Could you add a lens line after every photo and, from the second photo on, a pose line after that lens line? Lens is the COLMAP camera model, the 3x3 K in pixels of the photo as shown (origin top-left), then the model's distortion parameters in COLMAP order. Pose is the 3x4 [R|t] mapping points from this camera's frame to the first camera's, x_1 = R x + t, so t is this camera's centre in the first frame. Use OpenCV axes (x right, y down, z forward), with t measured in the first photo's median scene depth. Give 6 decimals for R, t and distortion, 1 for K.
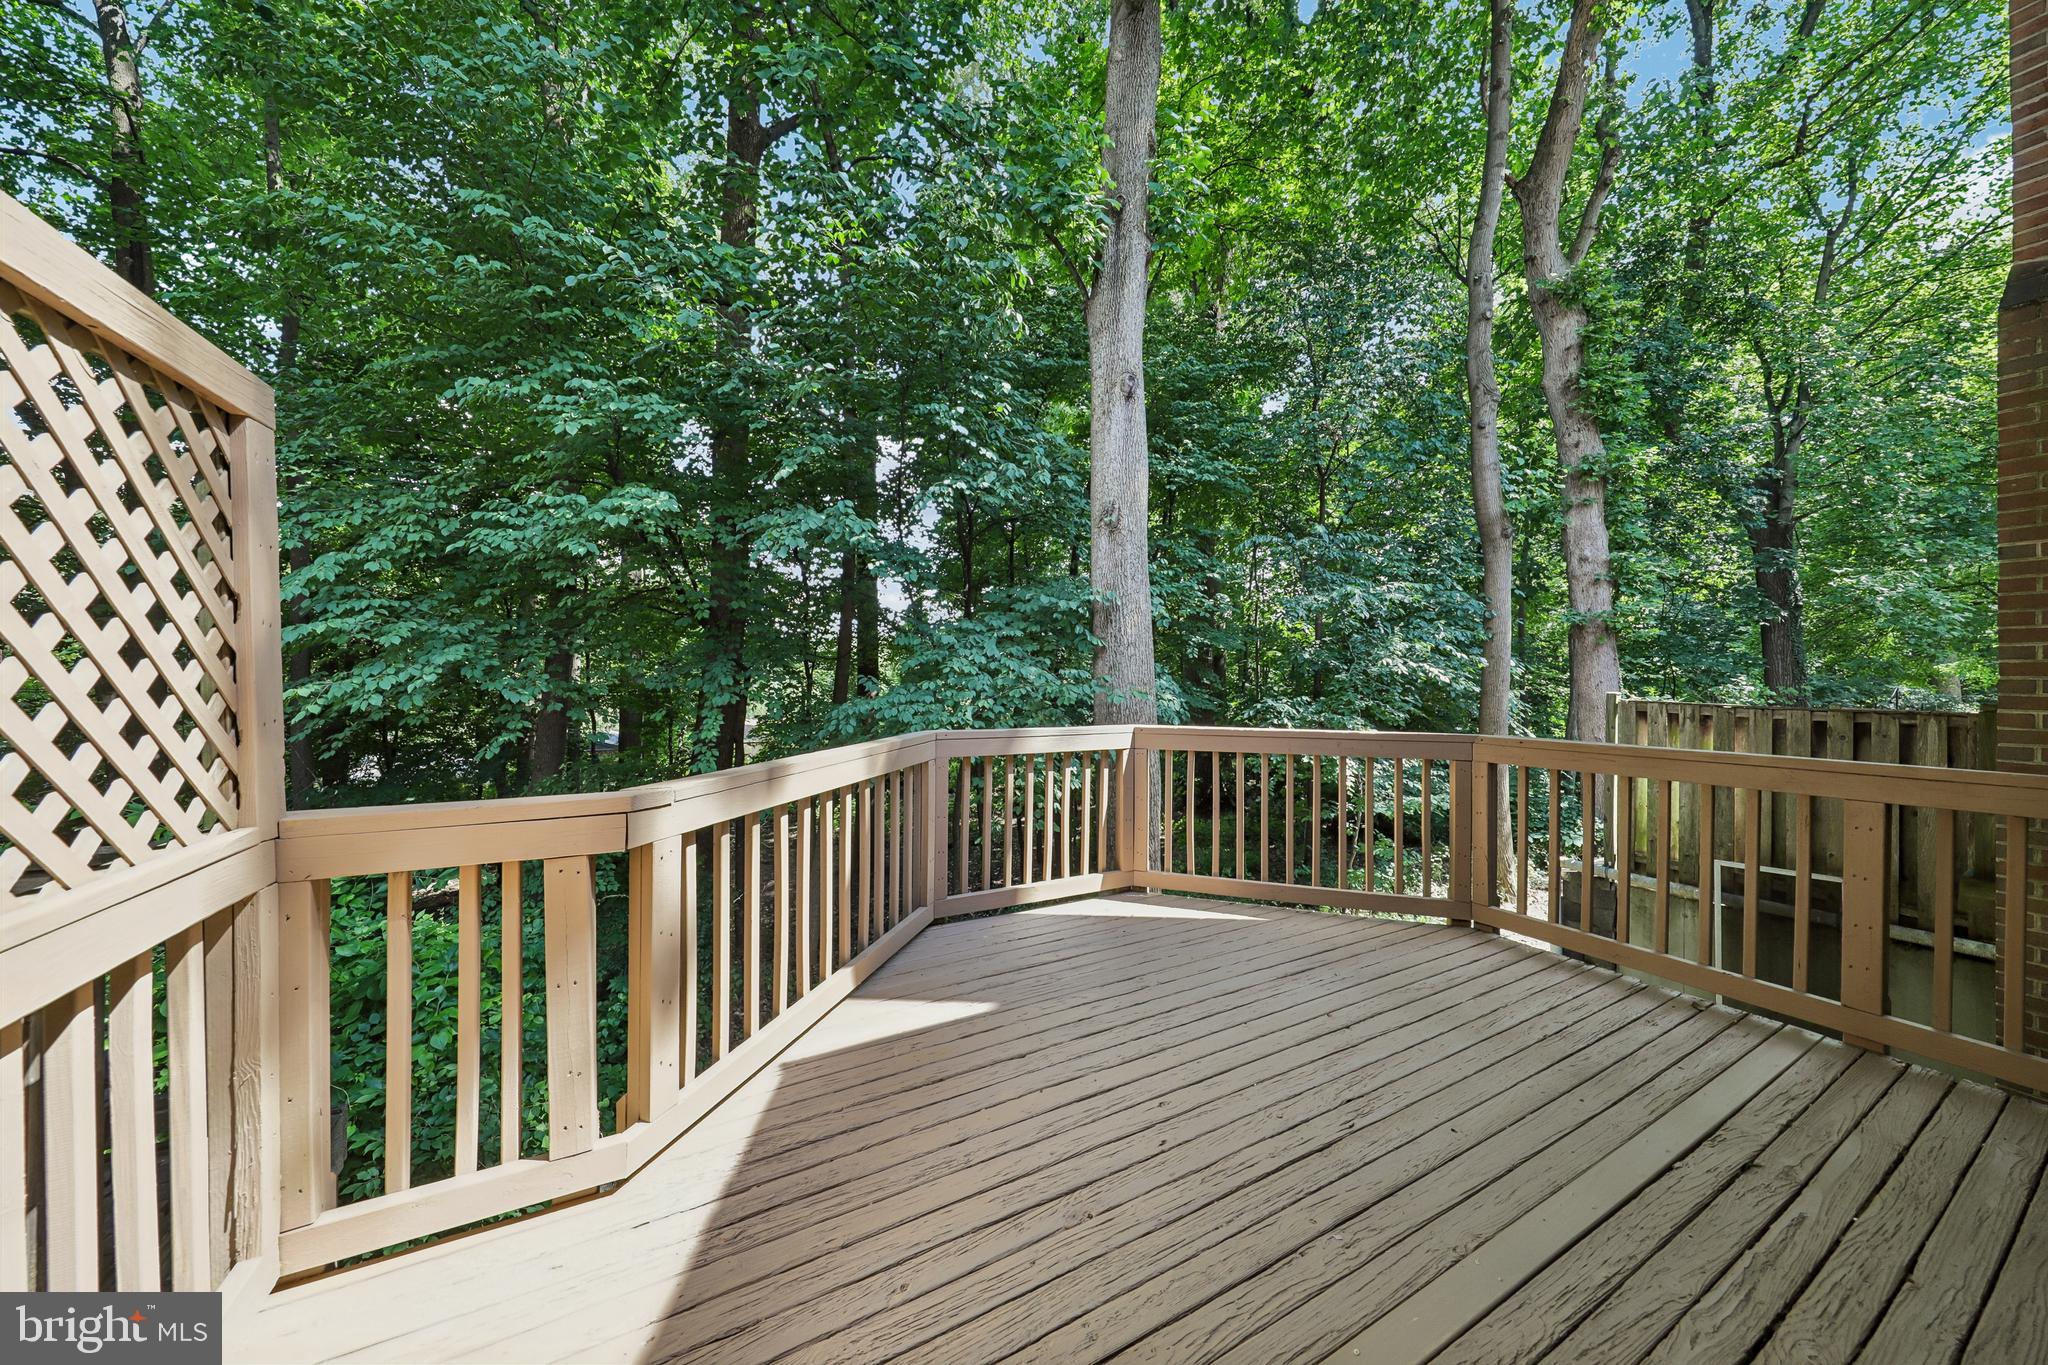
lens RADIAL K [[646.6, 0, 1026.6], [0, 646.6, 674.3], [0, 0, 1]] dist [-0.001587, -0.000175]
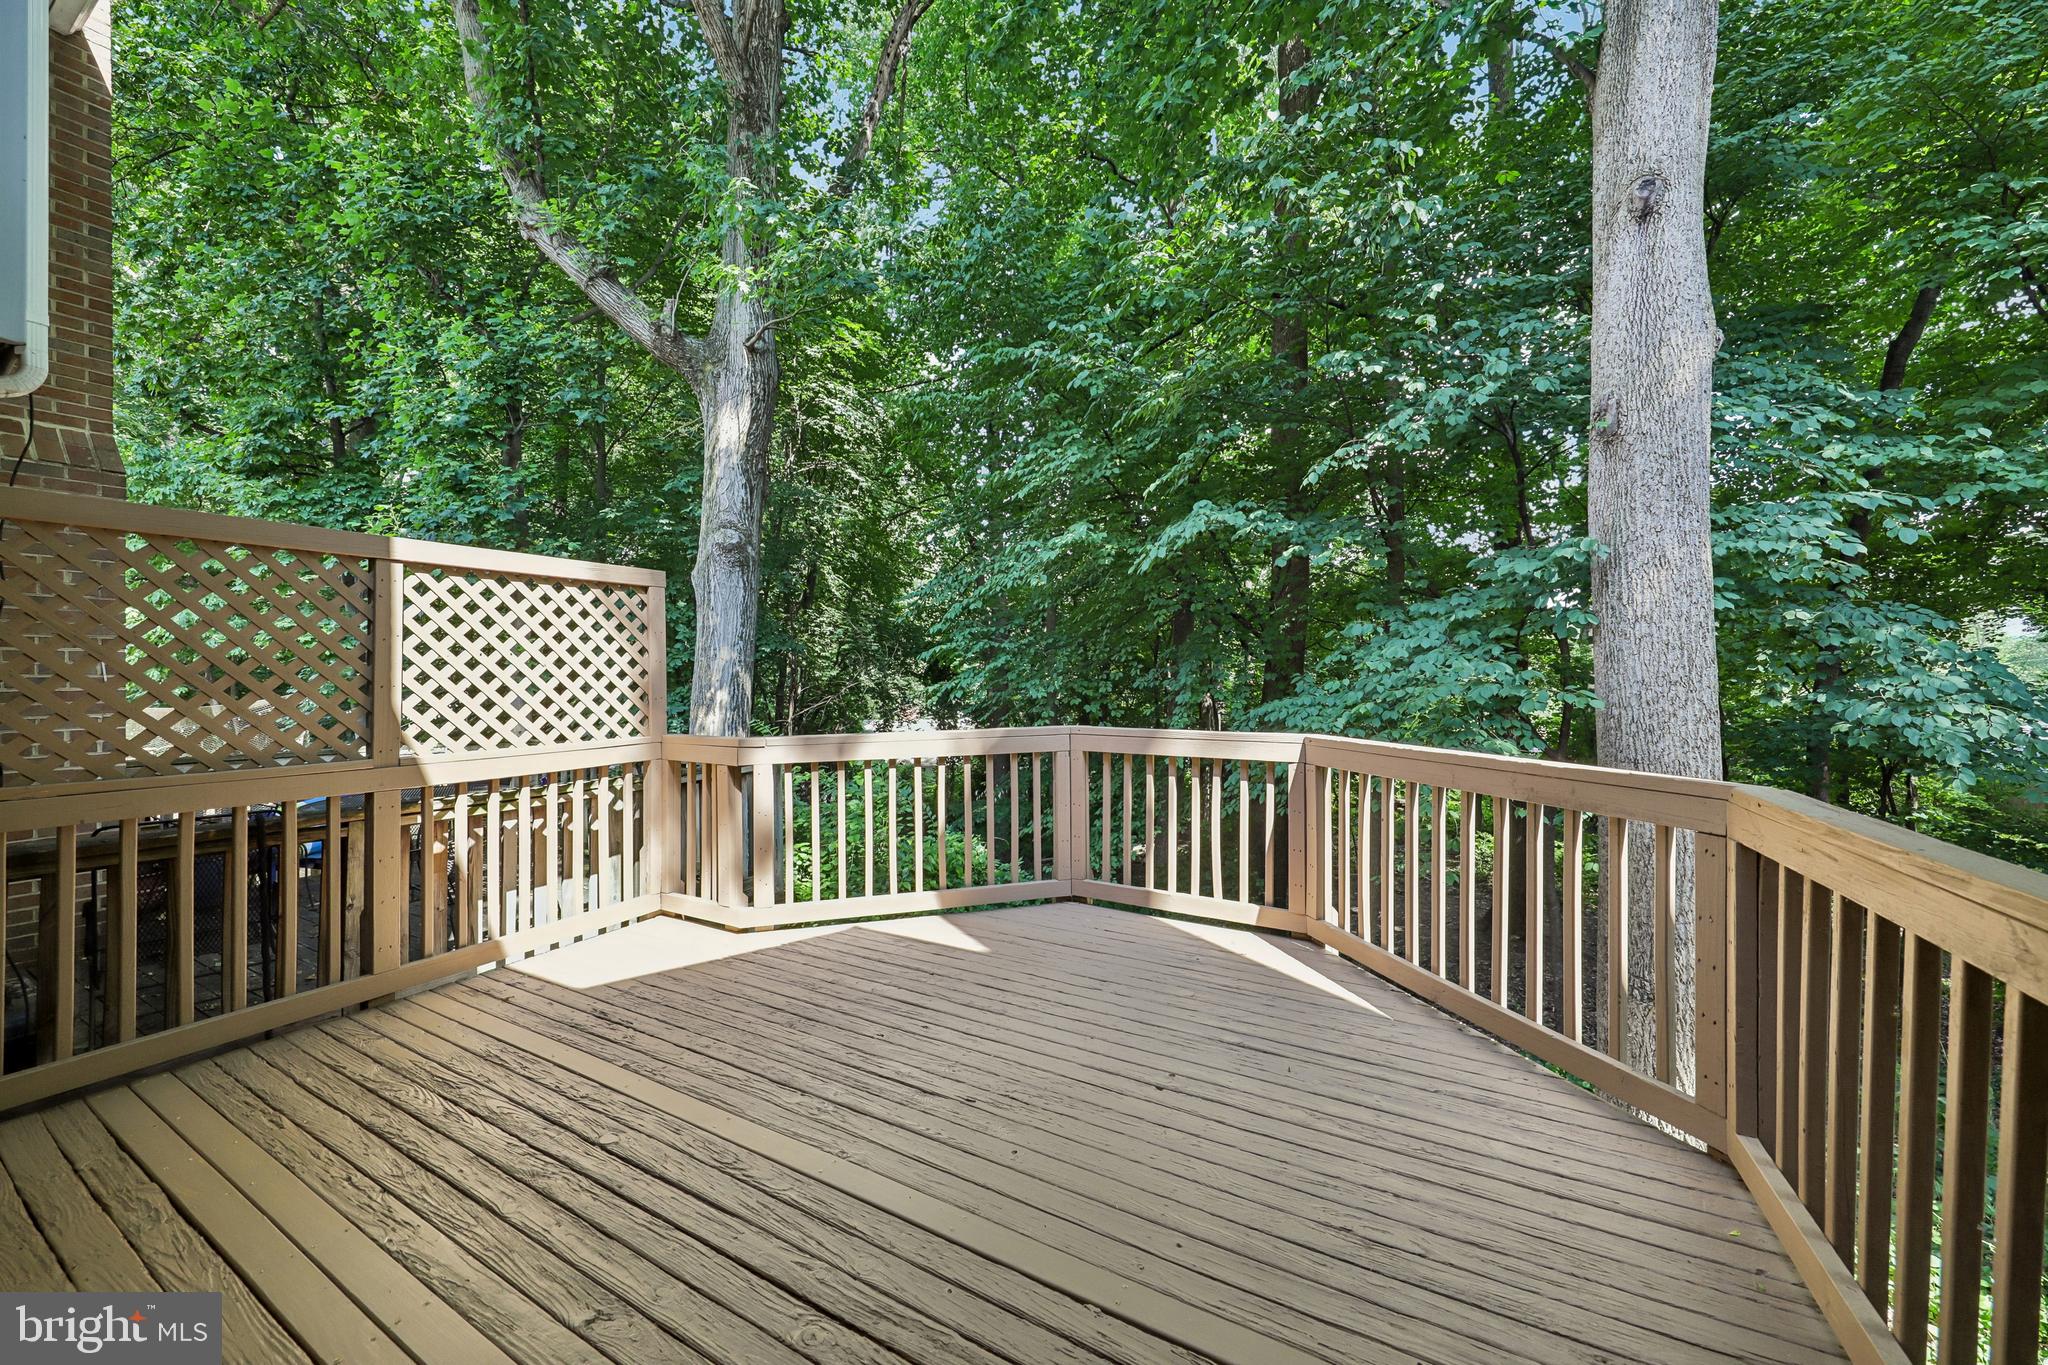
lens RADIAL K [[745.7, 0, 1019.0], [0, 745.7, 674.1], [0, 0, 1]] dist [0.005717, -0.000077]
pose [[0.539452, -0.014716, -0.841887, 1.035555], [0.014423, 0.999862, -0.008236, 0.008495], [0.841893, -0.007699, 0.539590, 0.270008]]
